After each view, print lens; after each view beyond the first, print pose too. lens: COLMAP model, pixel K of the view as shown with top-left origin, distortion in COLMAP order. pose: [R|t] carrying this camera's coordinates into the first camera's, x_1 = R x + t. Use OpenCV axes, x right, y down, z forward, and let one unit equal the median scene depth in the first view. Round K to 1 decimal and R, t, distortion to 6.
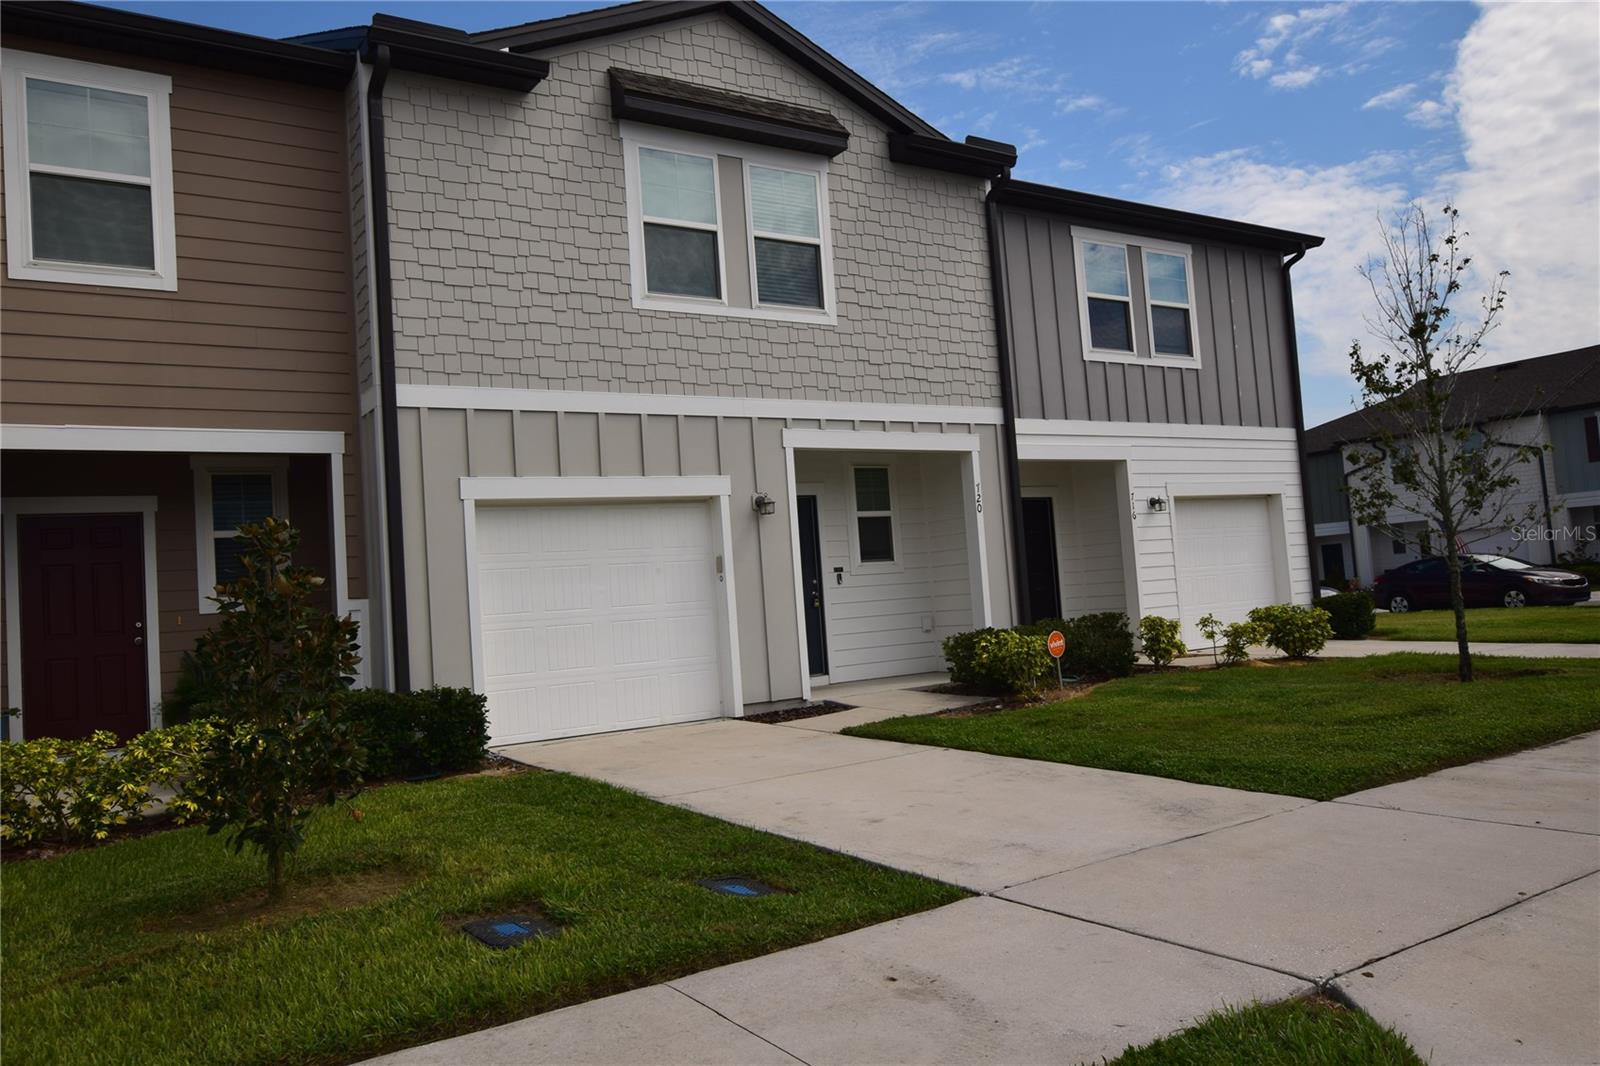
lens RADIAL K [[1149.8, 0, 794.9], [0, 1149.8, 527.5], [0, 0, 1]] dist [-0.004534, 0.042225]
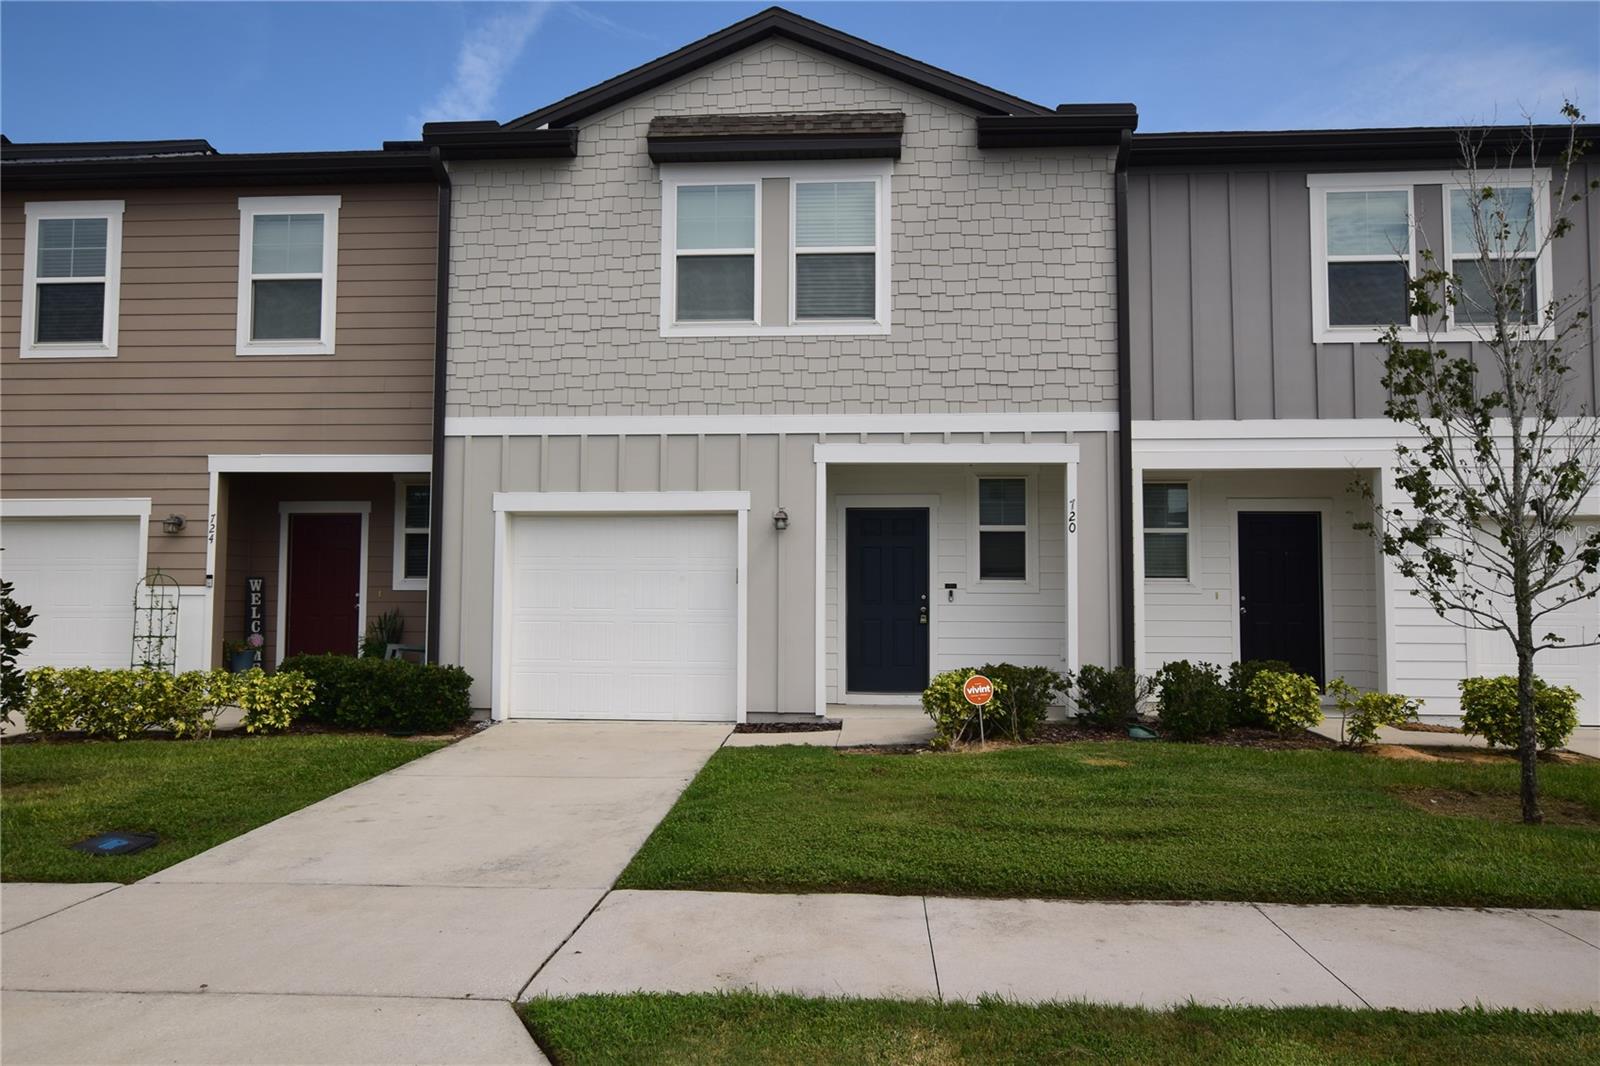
lens RADIAL K [[1149.8, 0, 794.9], [0, 1149.8, 527.5], [0, 0, 1]] dist [-0.004534, 0.042225]
pose [[0.801227, 0.036423, -0.597251, 0.599413], [-0.023790, 0.999296, 0.029026, -0.043412], [0.597888, -0.009048, 0.801529, 0.193048]]
